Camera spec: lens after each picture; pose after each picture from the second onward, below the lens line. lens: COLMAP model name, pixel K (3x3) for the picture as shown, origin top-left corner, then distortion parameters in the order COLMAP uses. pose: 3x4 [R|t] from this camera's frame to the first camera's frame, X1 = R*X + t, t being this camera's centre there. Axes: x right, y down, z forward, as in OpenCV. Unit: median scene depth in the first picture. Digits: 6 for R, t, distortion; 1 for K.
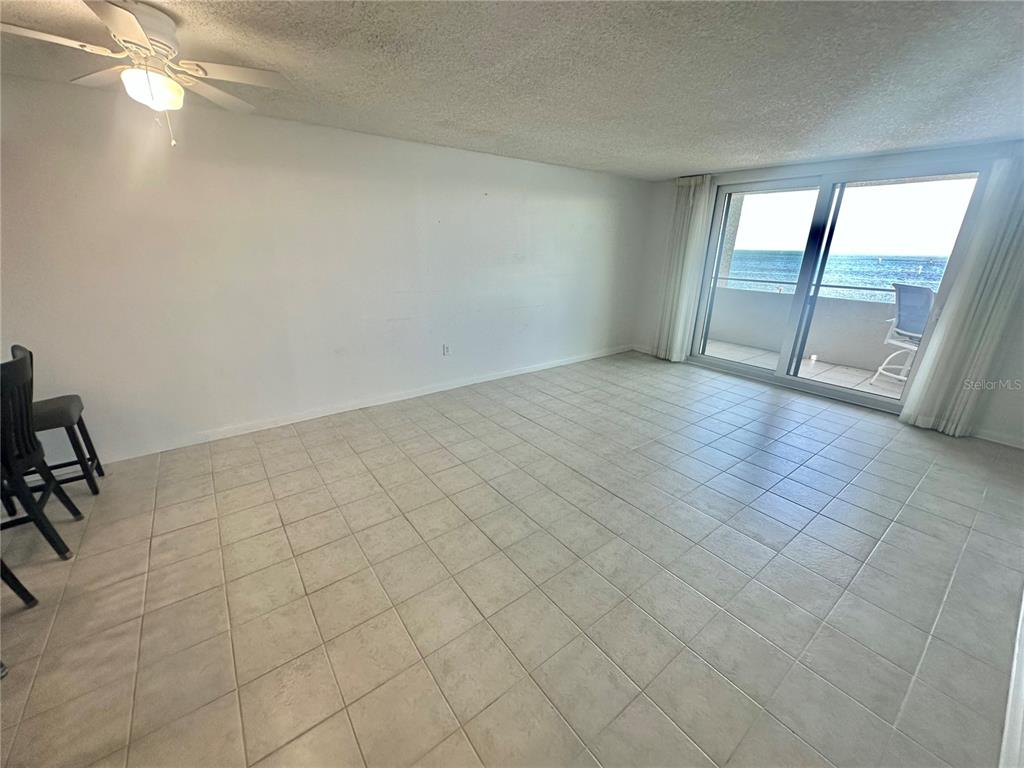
lens RADIAL K [[409.8, 0, 509.1], [0, 409.8, 381.6], [0, 0, 1]] dist [0.001761, 0.000290]
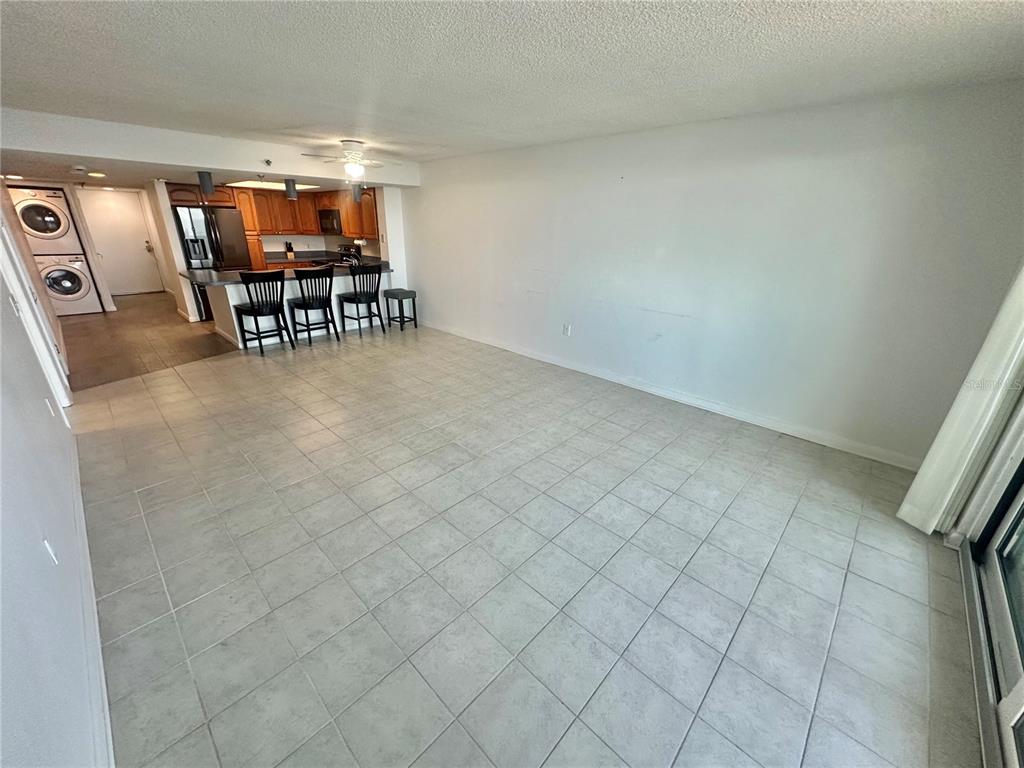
lens RADIAL K [[409.8, 0, 509.1], [0, 409.8, 381.6], [0, 0, 1]] dist [0.001761, 0.000290]
pose [[0.167656, 0.346626, -0.922899, 0.942243], [-0.334637, 0.900577, 0.277451, -0.222307], [0.927313, 0.262320, 0.266981, 0.660612]]
